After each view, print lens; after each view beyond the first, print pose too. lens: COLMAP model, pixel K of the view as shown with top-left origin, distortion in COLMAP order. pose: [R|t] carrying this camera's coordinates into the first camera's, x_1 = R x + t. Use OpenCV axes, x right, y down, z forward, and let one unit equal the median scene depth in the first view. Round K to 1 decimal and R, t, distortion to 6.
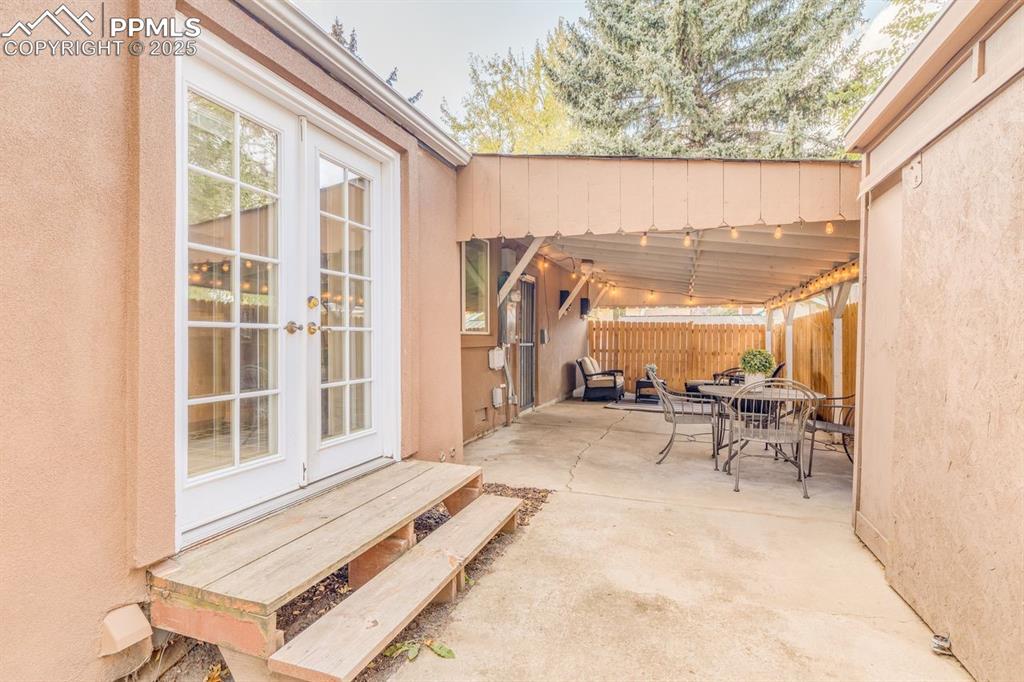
lens RADIAL K [[500.4, 0, 509.5], [0, 500.4, 338.1], [0, 0, 1]] dist [-0.000392, 0.000265]
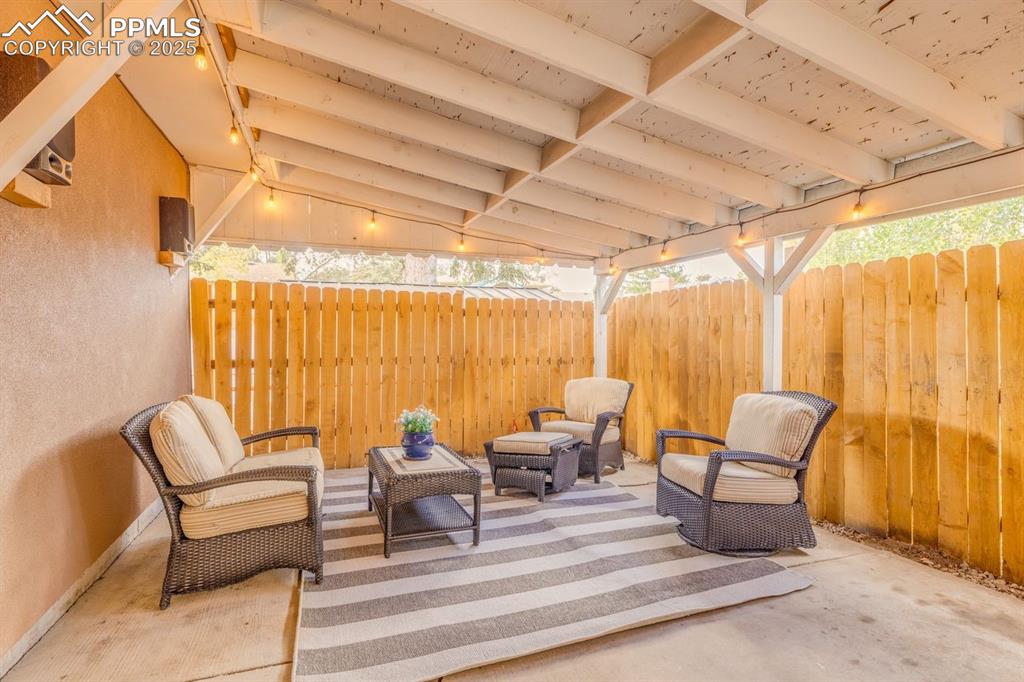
lens RADIAL K [[500.4, 0, 509.5], [0, 500.4, 338.1], [0, 0, 1]] dist [-0.000392, 0.000265]
pose [[0.756801, -0.012412, 0.653528, 0.105050], [0.003809, 0.999886, 0.014579, 0.002424], [-0.653634, -0.008544, 0.756762, 0.640388]]
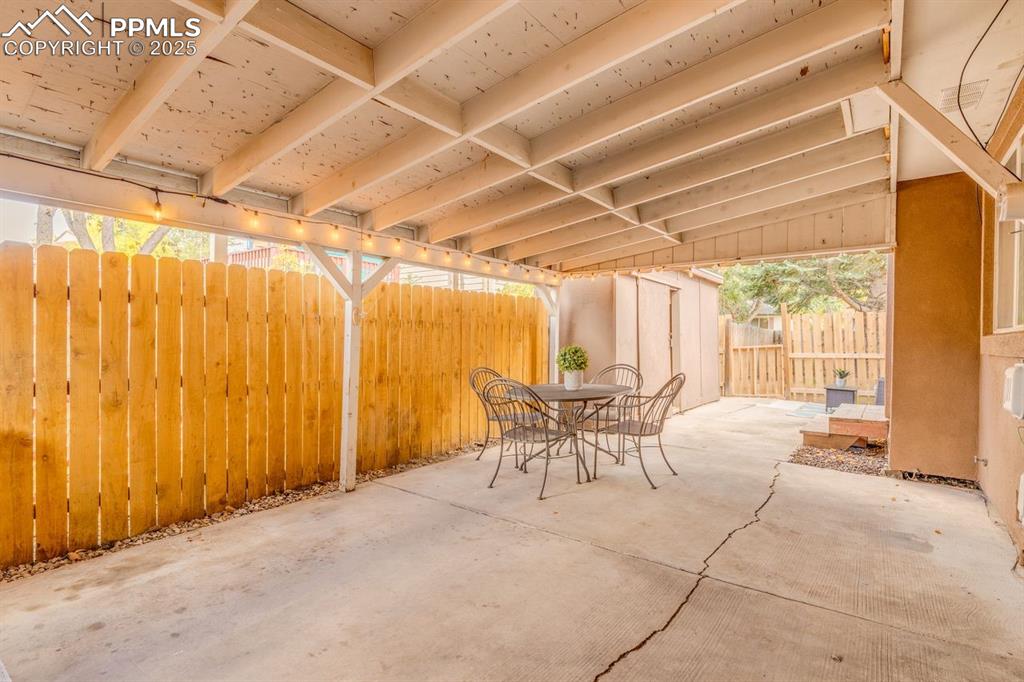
lens RADIAL K [[500.4, 0, 509.5], [0, 500.4, 338.1], [0, 0, 1]] dist [-0.000392, 0.000265]
pose [[-0.952207, -0.007370, 0.305365, 0.216062], [-0.008890, 0.999954, -0.003585, 0.021214], [-0.305325, -0.006128, -0.952229, 1.365590]]
